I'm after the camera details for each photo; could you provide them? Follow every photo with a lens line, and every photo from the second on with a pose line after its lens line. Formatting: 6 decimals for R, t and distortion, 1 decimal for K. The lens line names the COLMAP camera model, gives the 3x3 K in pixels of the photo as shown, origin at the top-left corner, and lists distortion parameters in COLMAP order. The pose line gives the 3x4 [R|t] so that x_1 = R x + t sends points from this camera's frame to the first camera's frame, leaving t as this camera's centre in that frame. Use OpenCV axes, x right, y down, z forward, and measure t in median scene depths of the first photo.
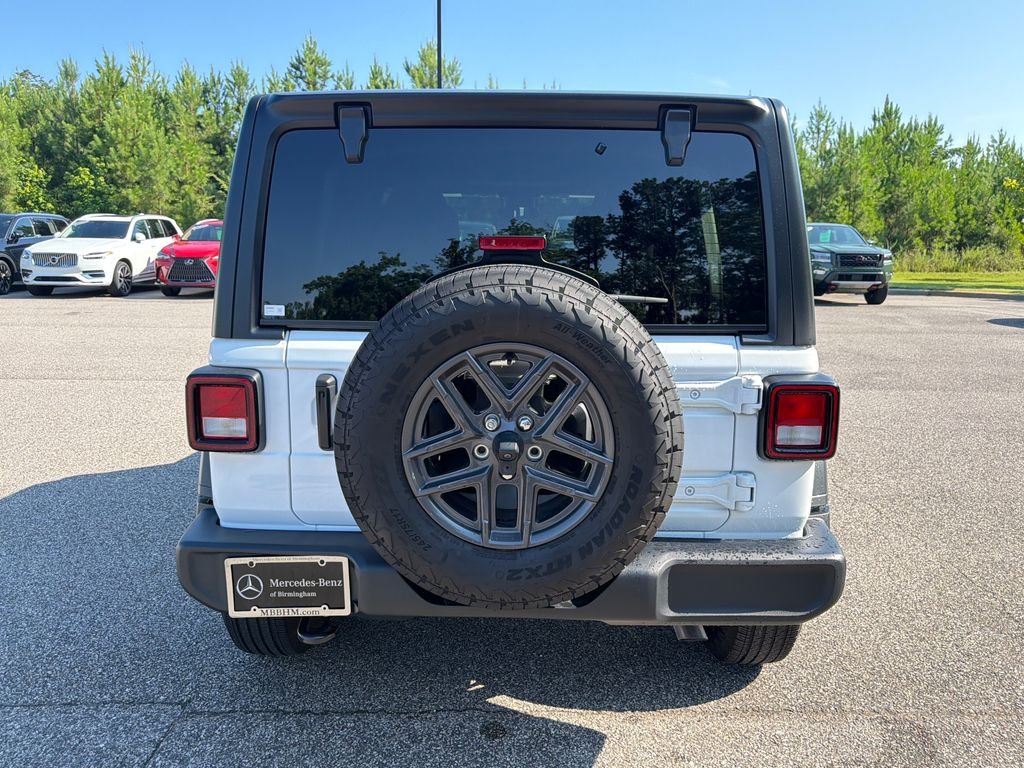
lens RADIAL K [[792.9, 0, 511.9], [0, 792.9, 390.8], [0, 0, 1]] dist [0.032890, -0.037653]
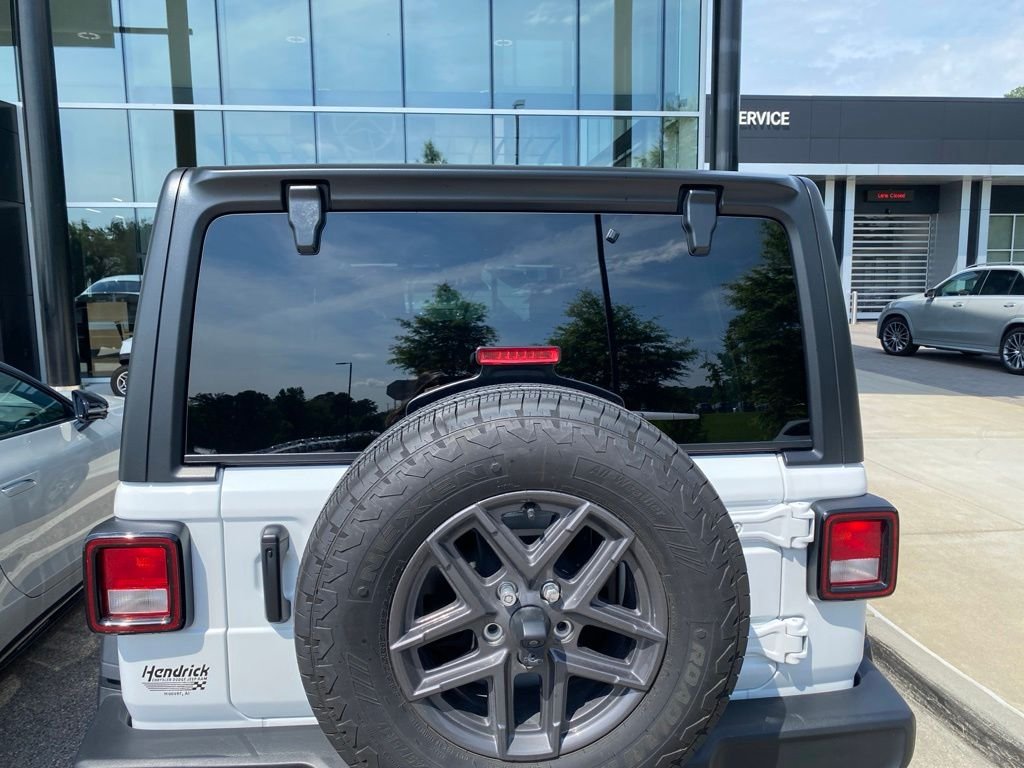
lens RADIAL K [[792.9, 0, 526.7], [0, 792.9, 408.0], [0, 0, 1]] dist [0.032890, -0.037653]
pose [[0.992742, -0.027841, 0.116997, -0.077719], [0.034395, 0.997928, -0.054375, -0.081332], [-0.115241, 0.058004, 0.991643, 0.195485]]
